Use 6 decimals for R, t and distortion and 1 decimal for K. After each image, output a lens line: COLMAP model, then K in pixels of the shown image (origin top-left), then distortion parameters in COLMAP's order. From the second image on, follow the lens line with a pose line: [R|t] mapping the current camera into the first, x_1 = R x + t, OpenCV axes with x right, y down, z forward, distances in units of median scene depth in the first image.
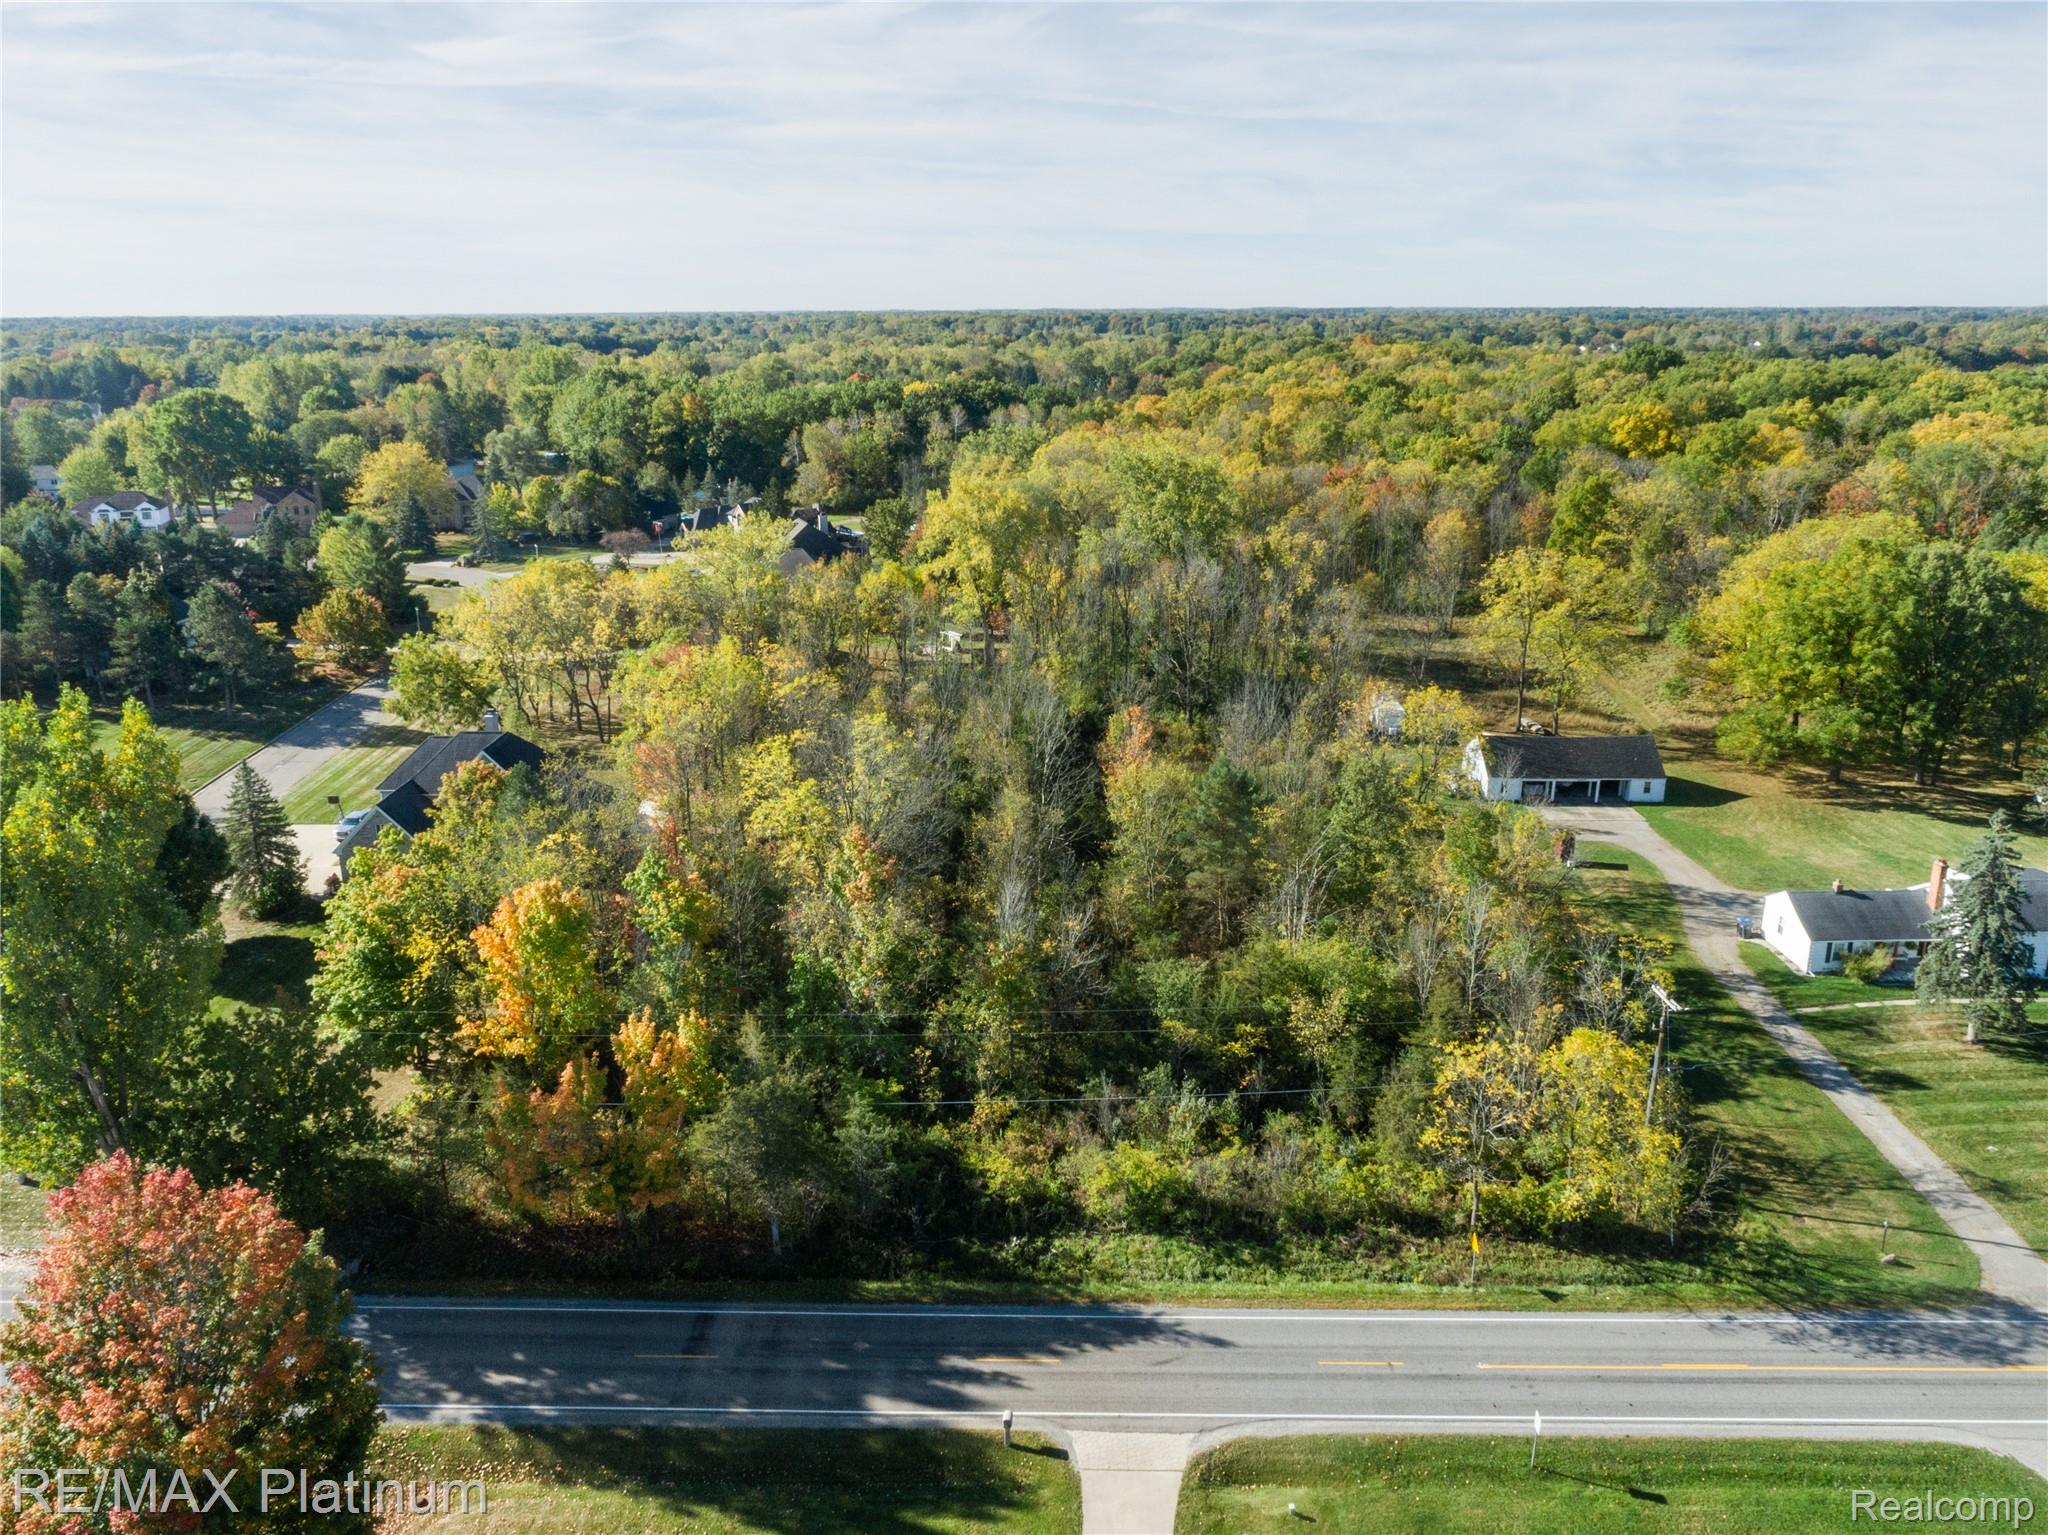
lens RADIAL K [[1552.6, 0, 1025.5], [0, 1552.6, 764.7], [0, 0, 1]] dist [-0.020610, 0.011093]
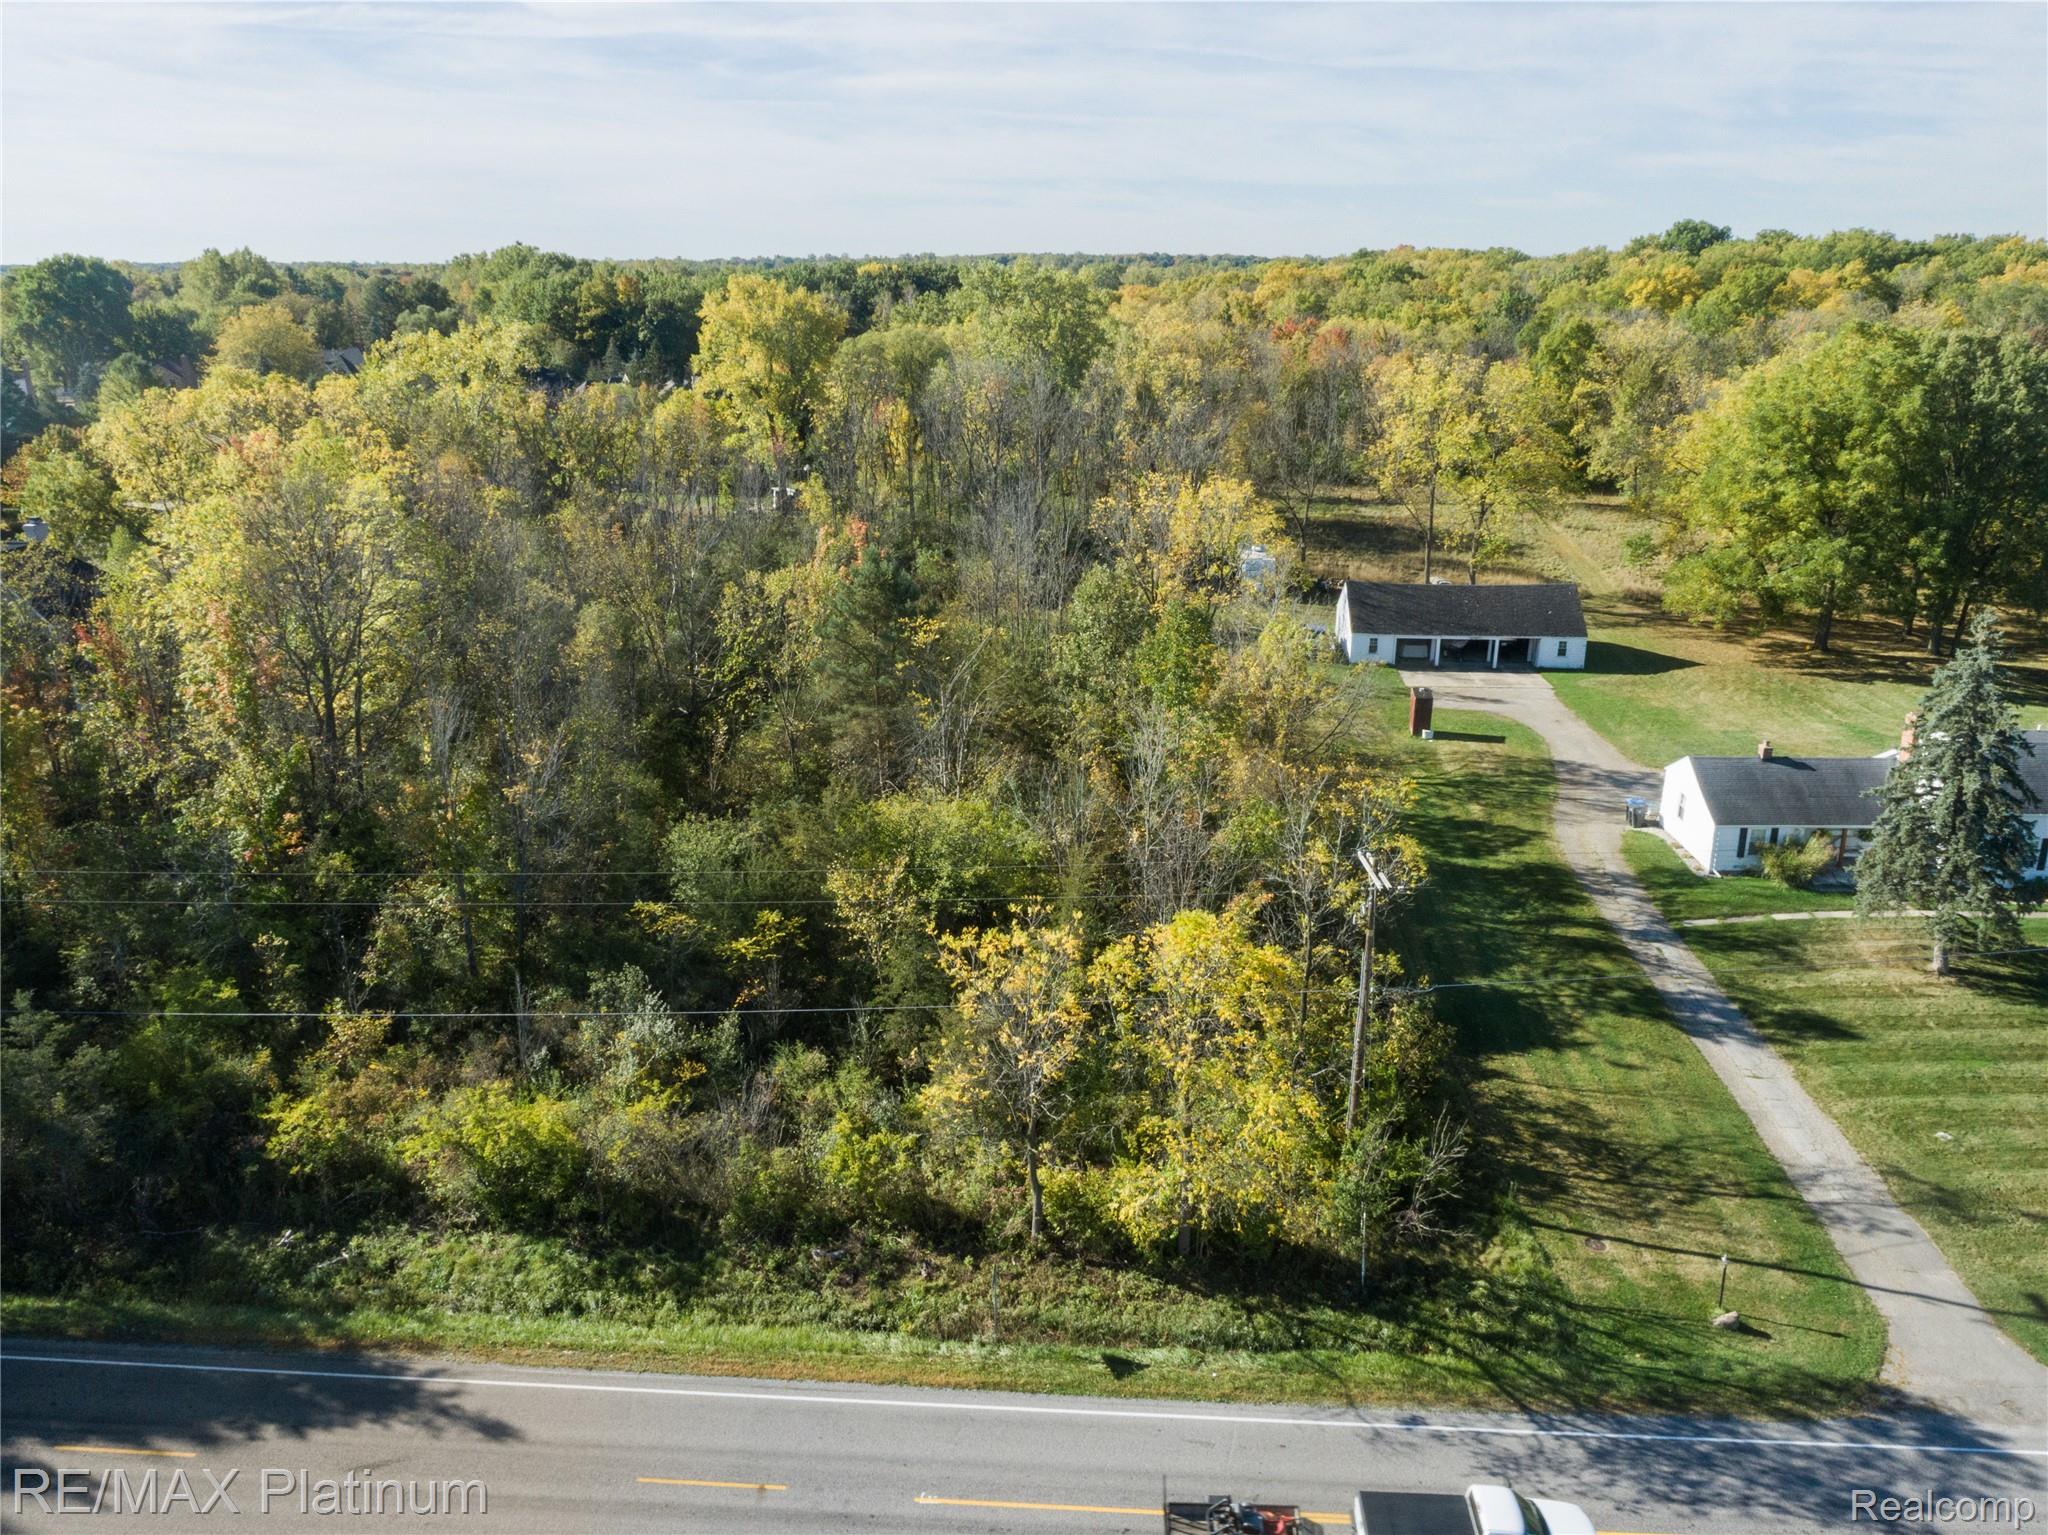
lens RADIAL K [[1552.6, 0, 1023.4], [0, 1552.6, 763.3], [0, 0, 1]] dist [-0.020610, 0.011093]
pose [[0.998702, 0.016828, -0.048073, 0.279957], [-0.015512, 0.999498, 0.027622, 0.086575], [0.048514, -0.026840, 0.998462, 0.361155]]
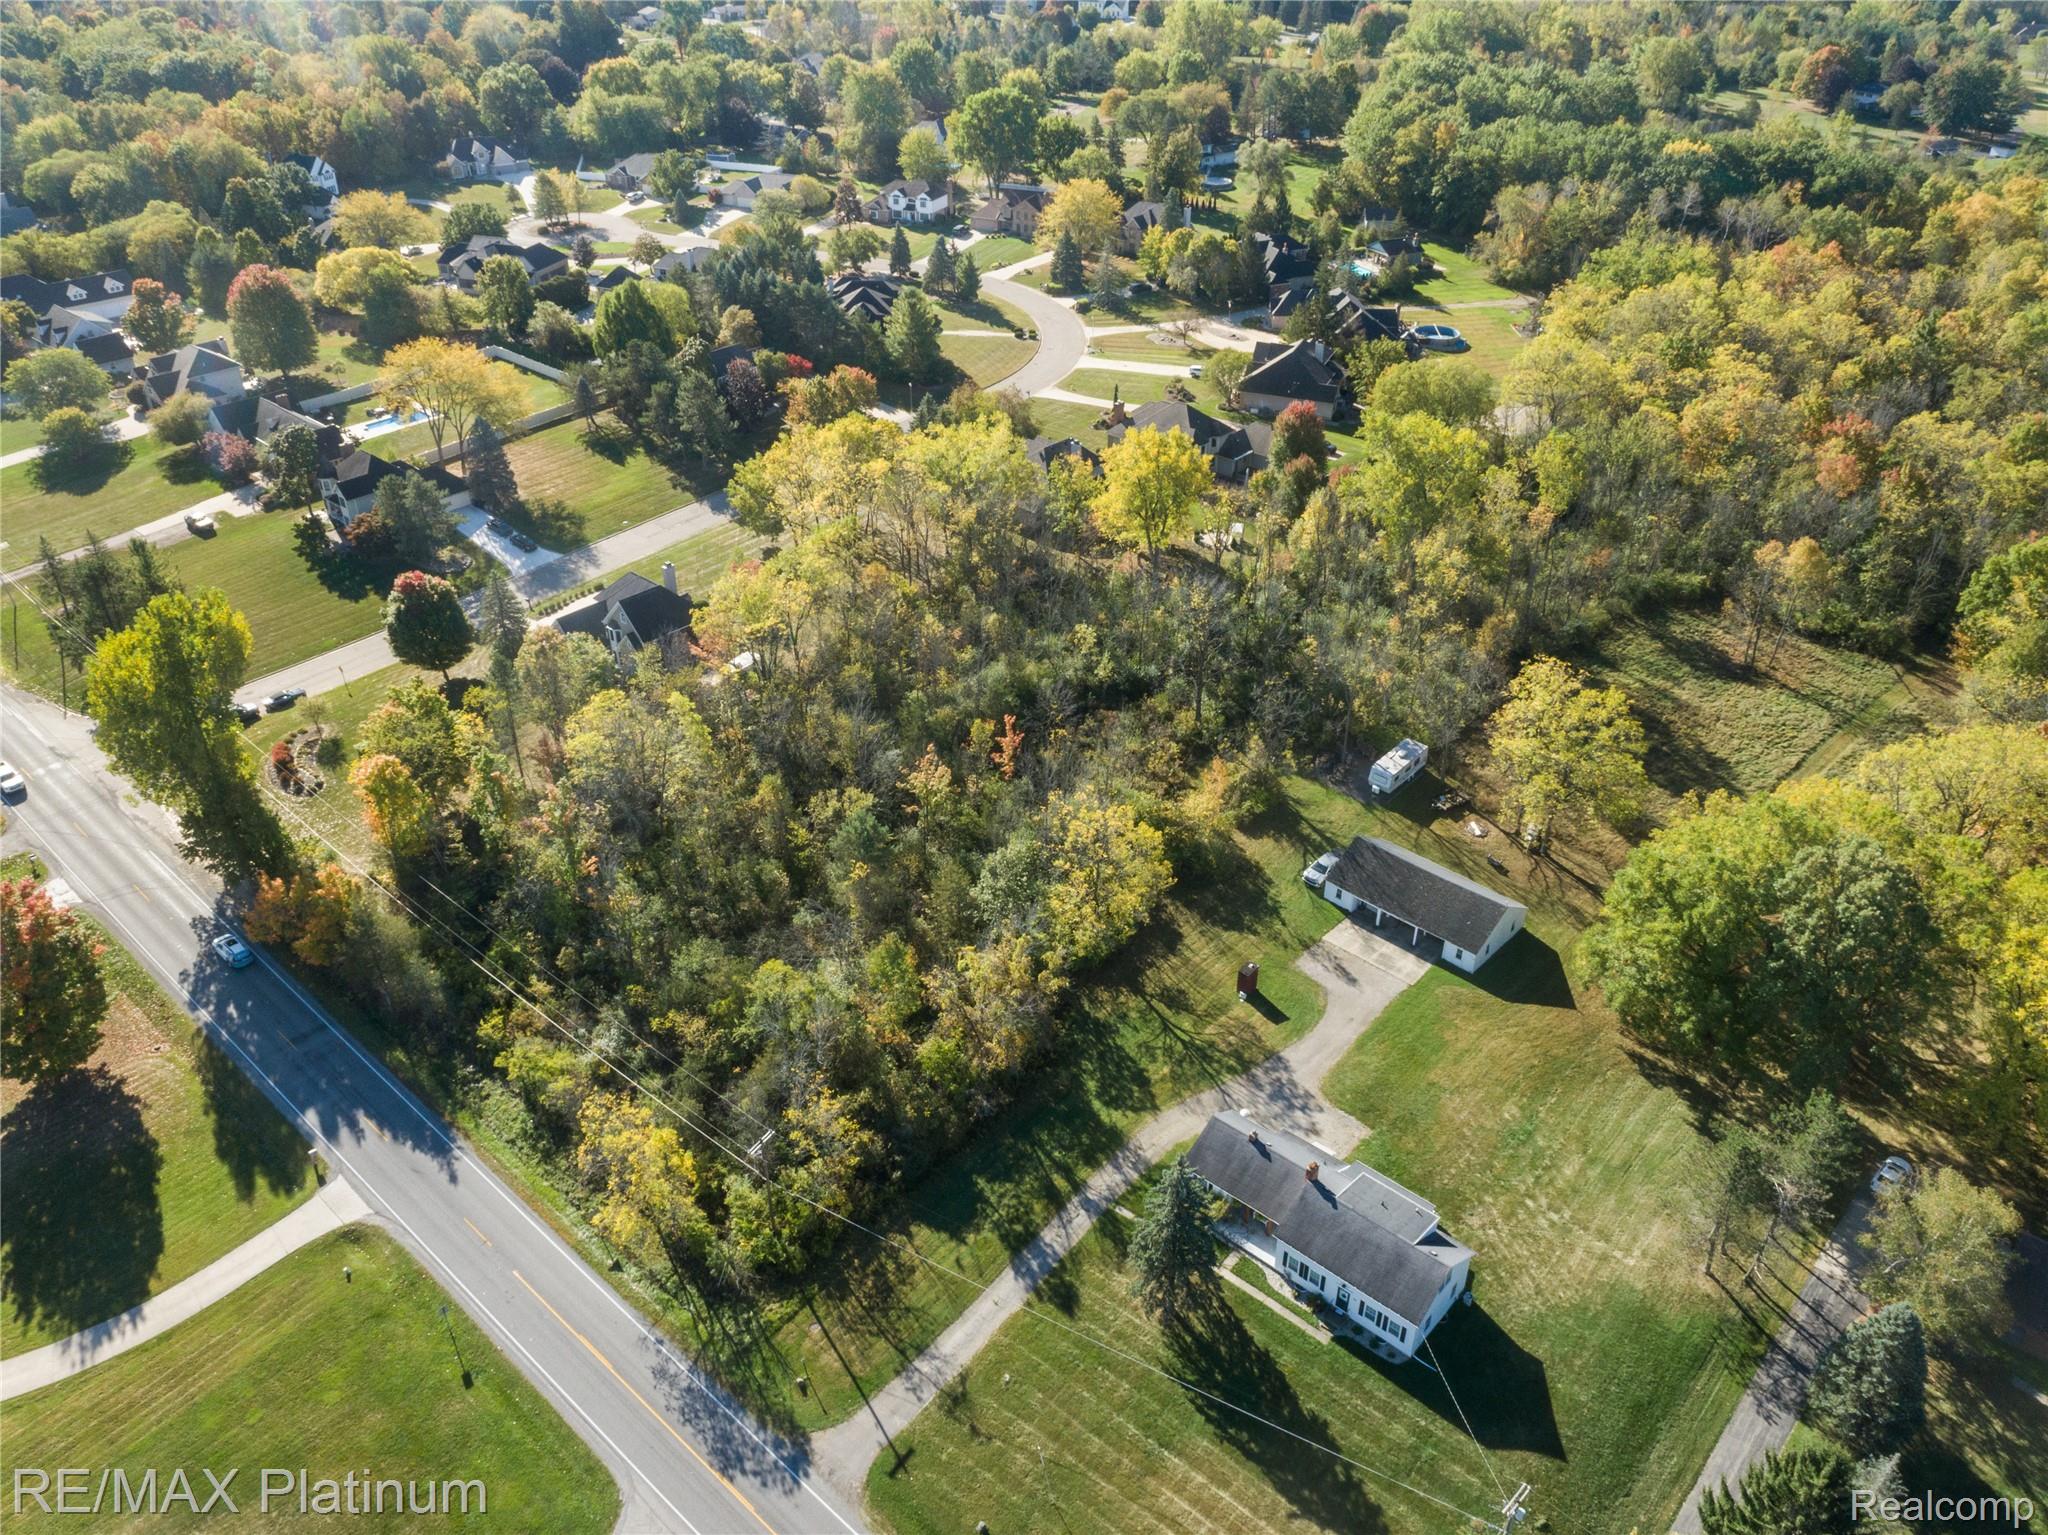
lens RADIAL K [[1552.6, 0, 1024.3], [0, 1552.6, 762.3], [0, 0, 1]] dist [-0.020610, 0.011093]
pose [[0.746830, 0.362618, -0.557452, 1.124904], [-0.191593, 0.920037, 0.341795, -0.615066], [0.636818, -0.148459, 0.756587, 0.144081]]
